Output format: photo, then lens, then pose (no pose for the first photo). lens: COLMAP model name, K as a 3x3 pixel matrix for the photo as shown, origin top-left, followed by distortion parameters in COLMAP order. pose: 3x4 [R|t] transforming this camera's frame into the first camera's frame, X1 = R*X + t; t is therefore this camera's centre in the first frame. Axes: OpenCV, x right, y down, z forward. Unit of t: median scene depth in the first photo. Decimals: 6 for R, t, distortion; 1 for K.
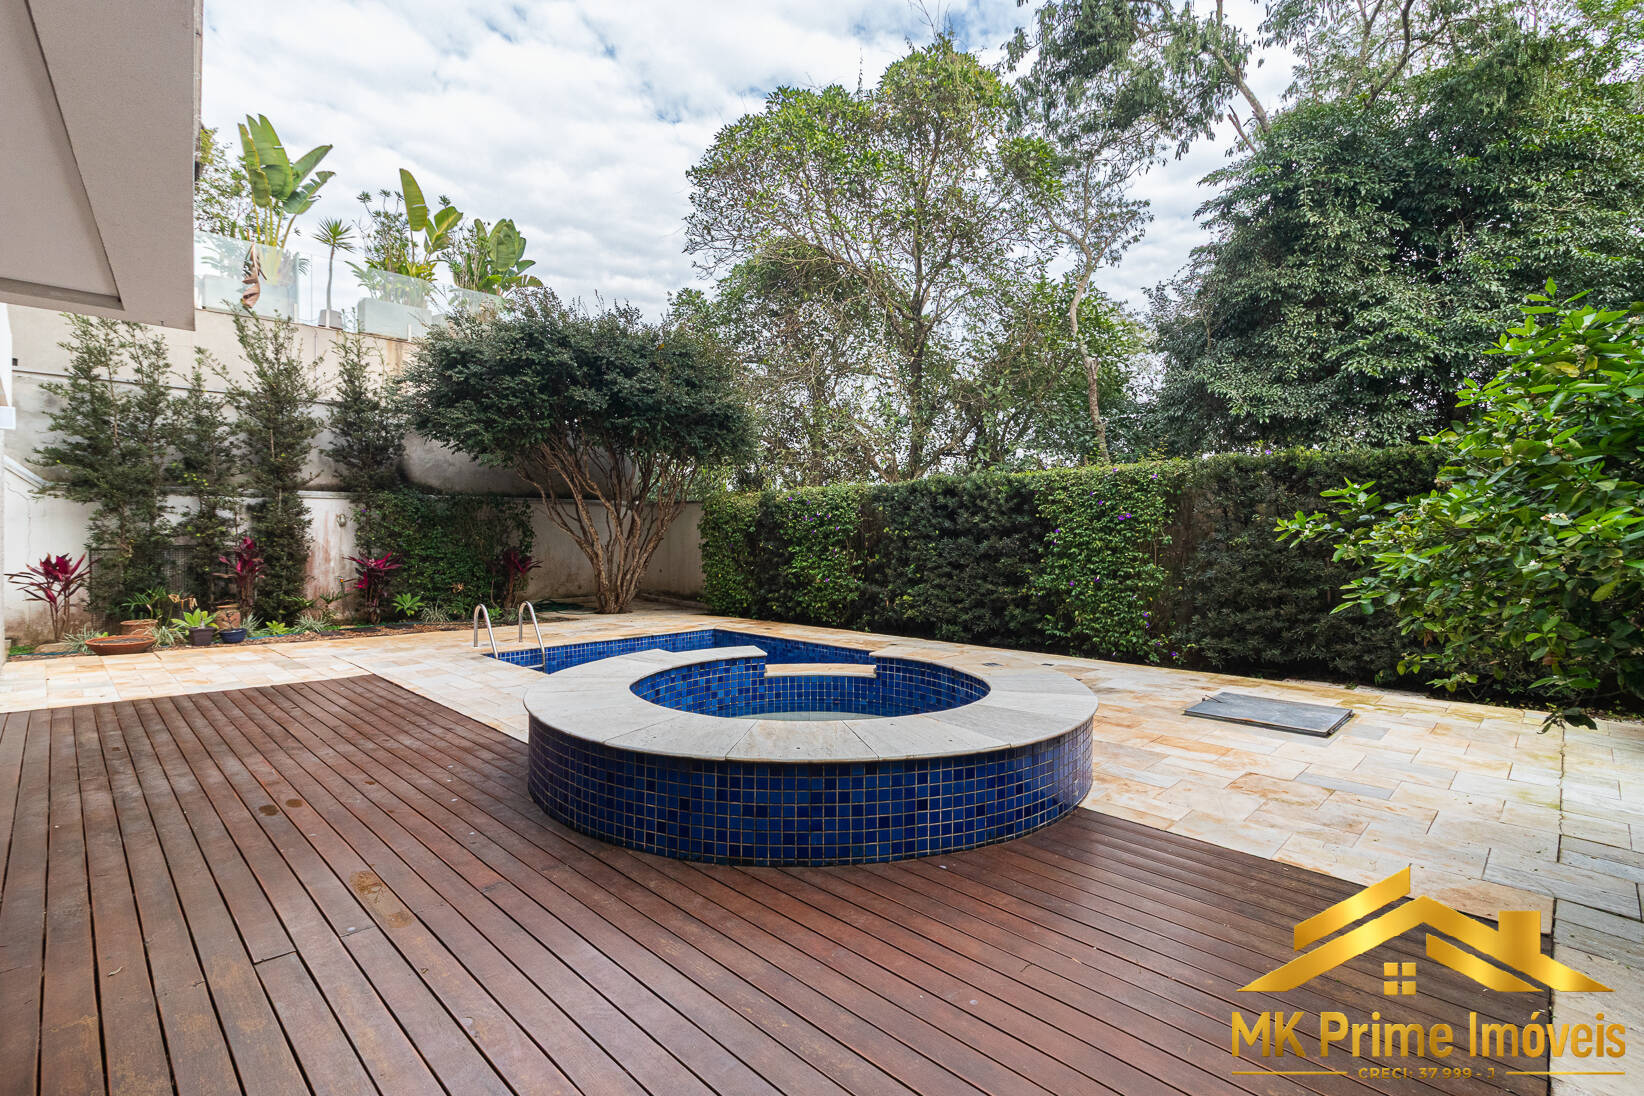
lens RADIAL K [[765.9, 0, 824.9], [0, 765.9, 546.0], [0, 0, 1]] dist [0.001562, 0.001436]
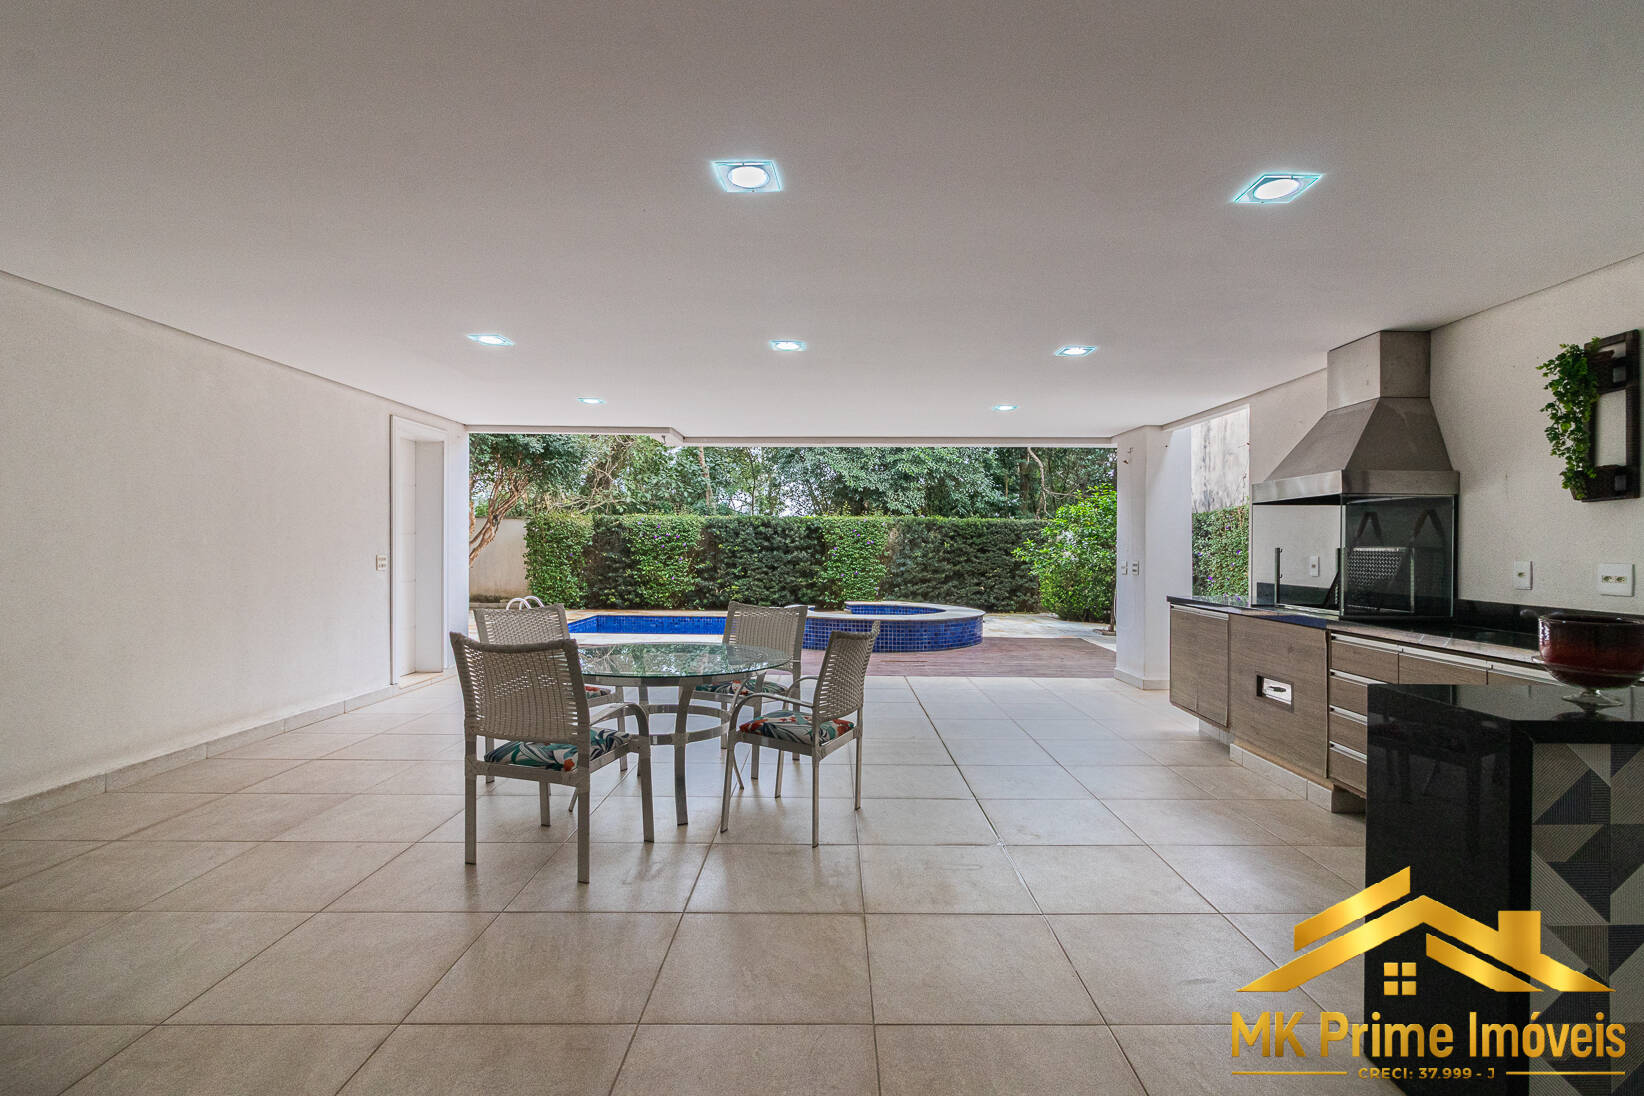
lens RADIAL K [[765.9, 0, 845.2], [0, 765.9, 556.5], [0, 0, 1]] dist [0.001562, 0.001436]
pose [[0.698122, 0.000470, 0.715979, -0.967293], [-0.003043, 0.999993, 0.002312, -0.003571], [-0.715972, -0.003793, 0.698118, -0.346855]]
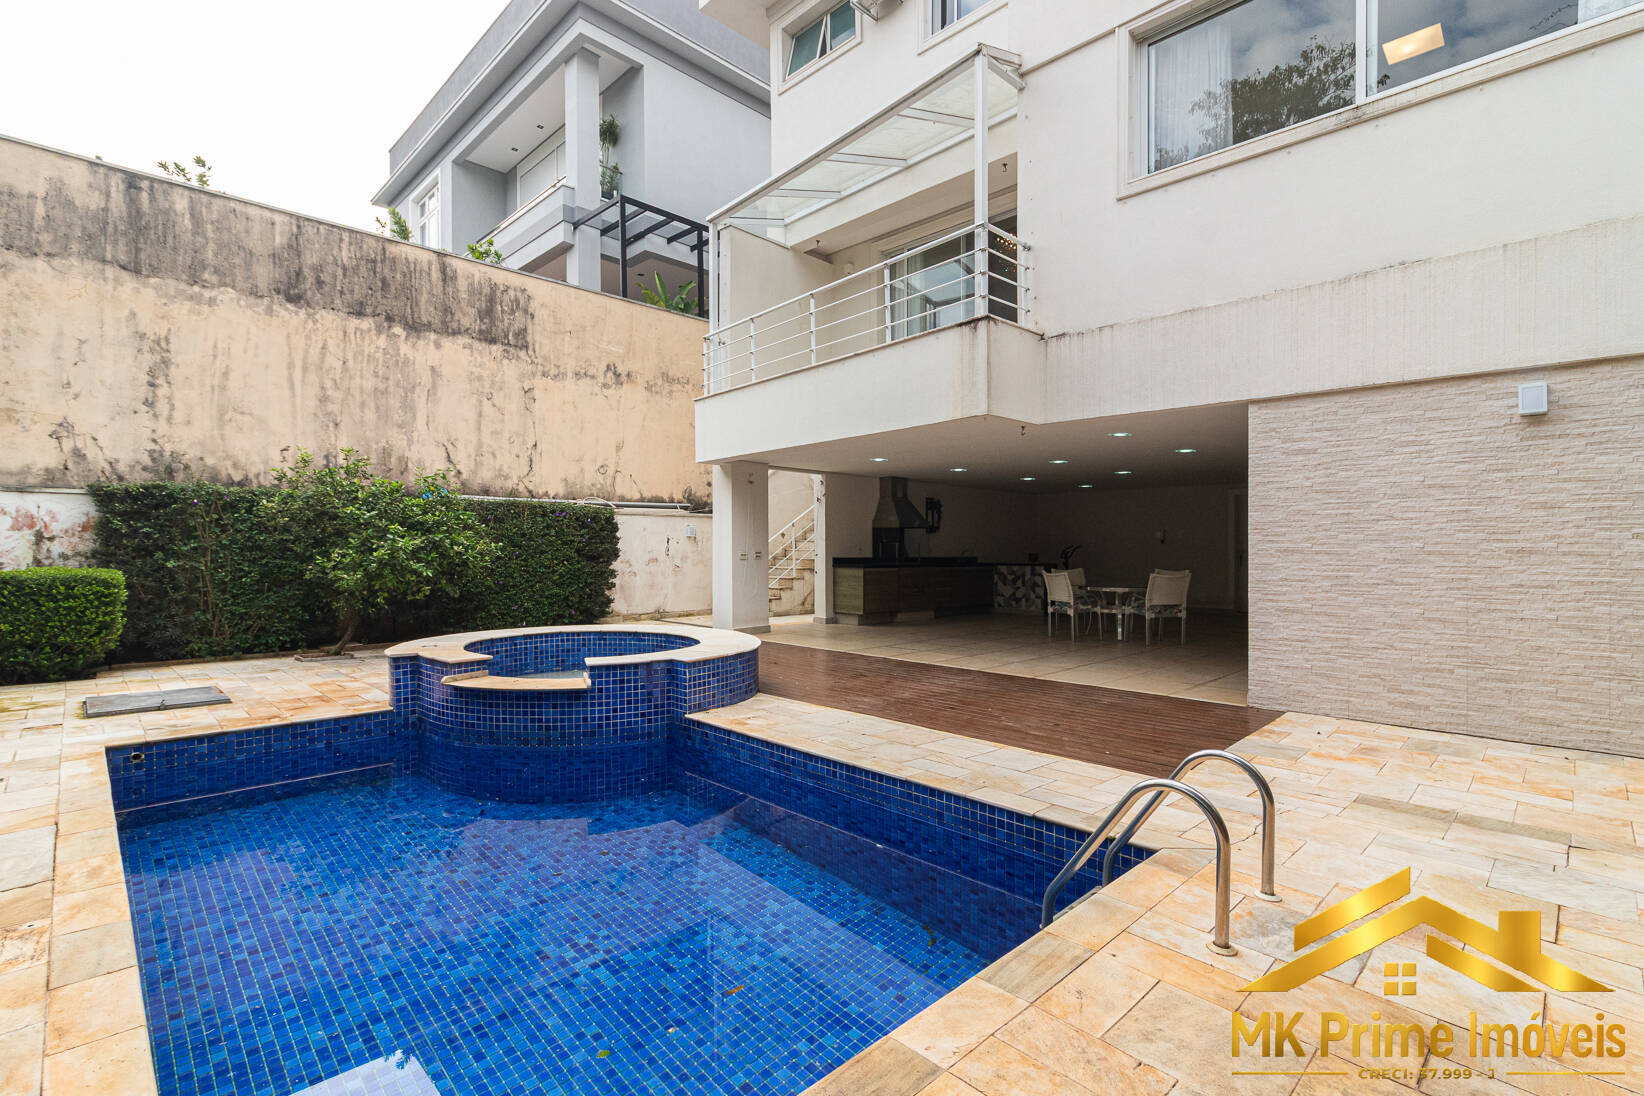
lens RADIAL K [[765.9, 0, 810.2], [0, 765.9, 546.8], [0, 0, 1]] dist [0.001562, 0.001436]
pose [[-0.999693, -0.003607, 0.024503, -0.260413], [-0.003360, 0.999943, 0.010142, -0.016866], [-0.024538, 0.010057, -0.999648, 1.277436]]
